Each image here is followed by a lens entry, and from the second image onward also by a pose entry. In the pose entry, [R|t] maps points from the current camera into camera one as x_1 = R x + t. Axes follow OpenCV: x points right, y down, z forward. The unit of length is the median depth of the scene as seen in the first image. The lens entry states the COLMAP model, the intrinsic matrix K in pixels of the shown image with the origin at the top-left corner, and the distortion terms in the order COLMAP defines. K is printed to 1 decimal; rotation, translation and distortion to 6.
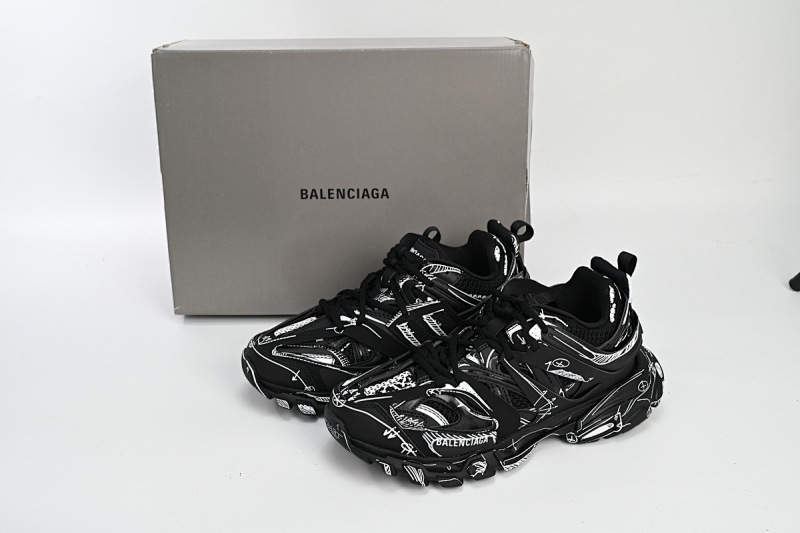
lens RADIAL K [[910.8, 0, 396.3], [0, 910.8, 272.0], [0, 0, 1]] dist [0.013744, 0.000000]
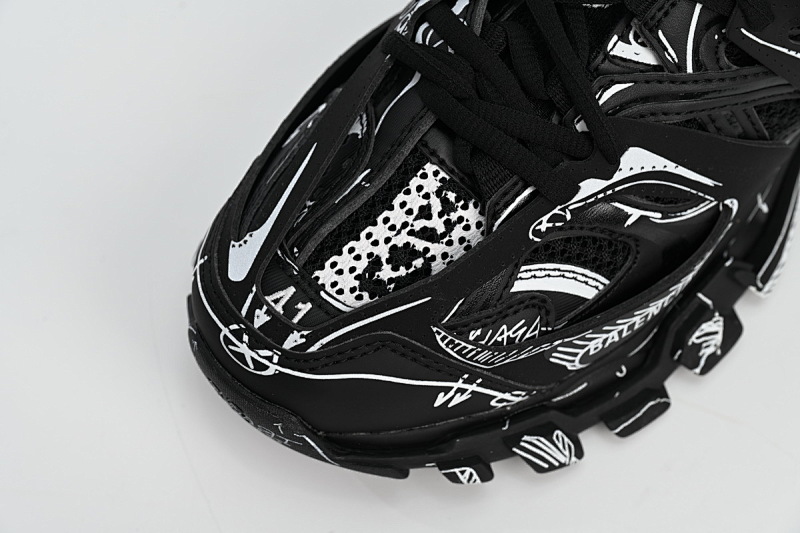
lens RADIAL K [[1628.6, 0, 403.9], [0, 1628.6, 268.4], [0, 0, 1]] dist [0.009598, 0.000000]
pose [[0.921816, -0.367492, 0.123308, -0.071677], [0.187266, 0.700727, 0.688414, -0.226255], [-0.339392, -0.611500, 0.714760, 0.618190]]
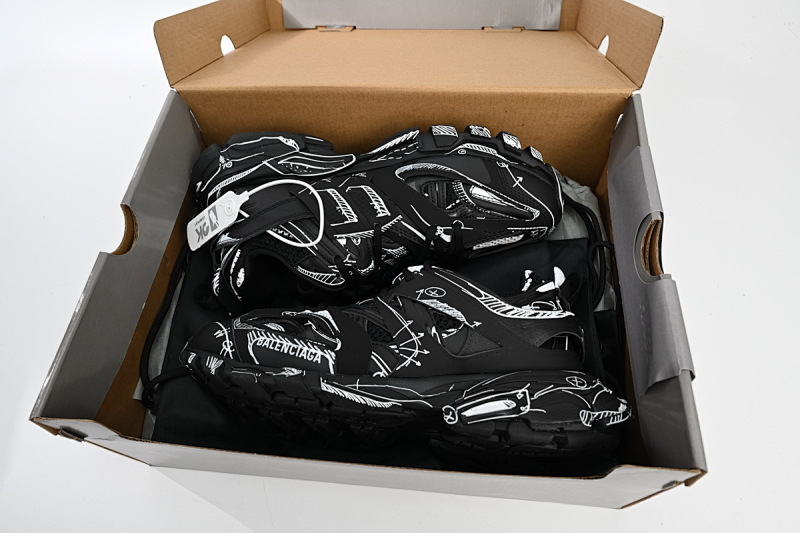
lens RADIAL K [[531.0, 0, 400.9], [0, 531.0, 272.9], [0, 0, 1]] dist [-0.000041, -0.000222]
pose [[0.883724, -0.100148, -0.457168, 0.370045], [-0.326648, 0.567568, -0.755756, 0.456215], [0.335161, 0.817213, 0.468860, 0.747953]]
